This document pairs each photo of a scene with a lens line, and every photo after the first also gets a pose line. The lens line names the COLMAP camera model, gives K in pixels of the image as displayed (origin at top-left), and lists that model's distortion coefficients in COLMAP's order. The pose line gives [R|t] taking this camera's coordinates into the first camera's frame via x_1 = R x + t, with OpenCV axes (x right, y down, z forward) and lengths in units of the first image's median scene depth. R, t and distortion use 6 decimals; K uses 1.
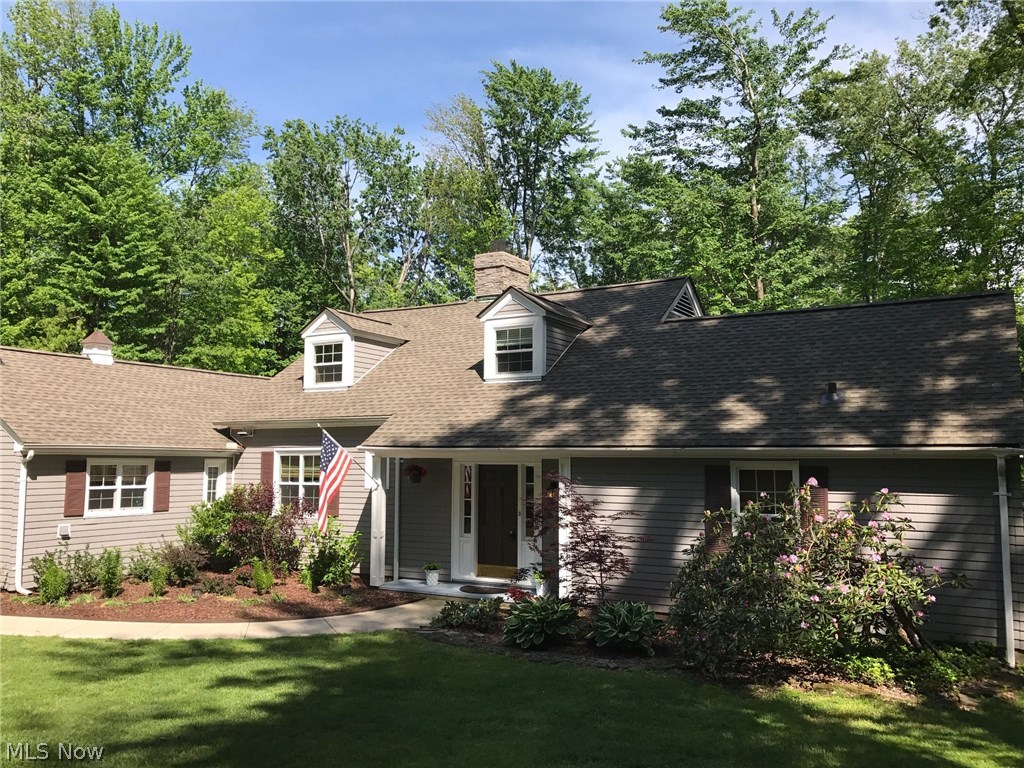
lens RADIAL K [[839.5, 0, 515.3], [0, 839.5, 379.5], [0, 0, 1]] dist [0.033945, -0.009398]
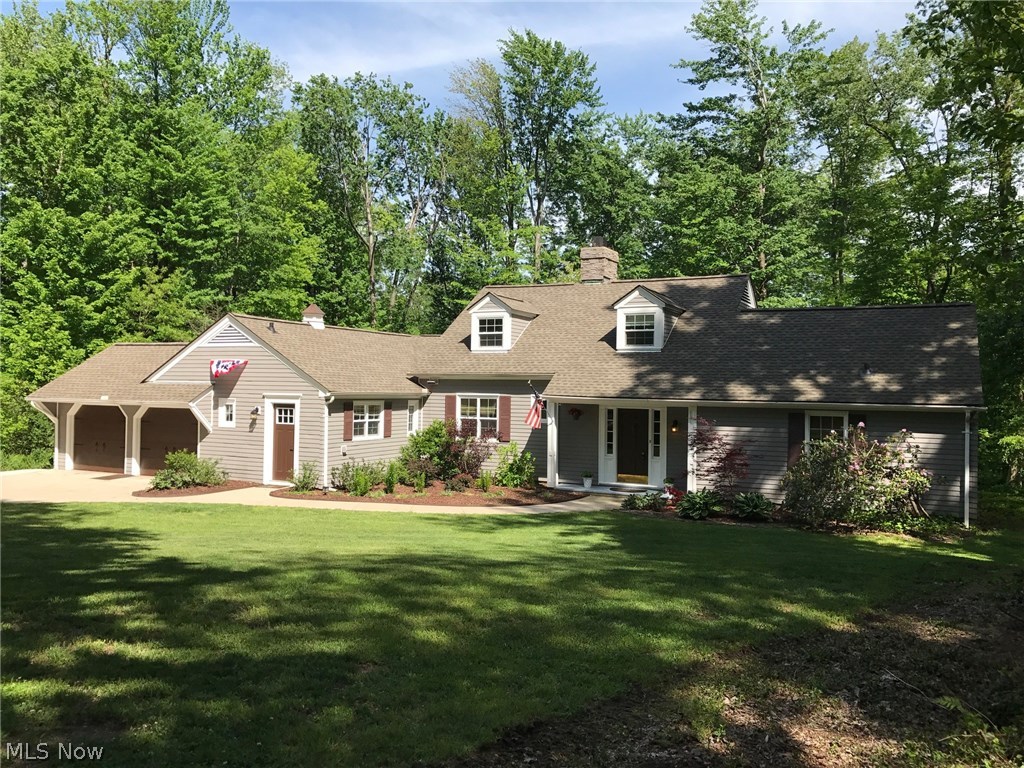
lens RADIAL K [[839.5, 0, 507.5], [0, 839.5, 390.4], [0, 0, 1]] dist [0.033945, -0.009398]
pose [[0.997749, 0.011204, 0.066114, -0.174535], [-0.018000, 0.994507, 0.103112, -0.041175], [-0.064596, -0.104070, 0.992470, -0.236276]]
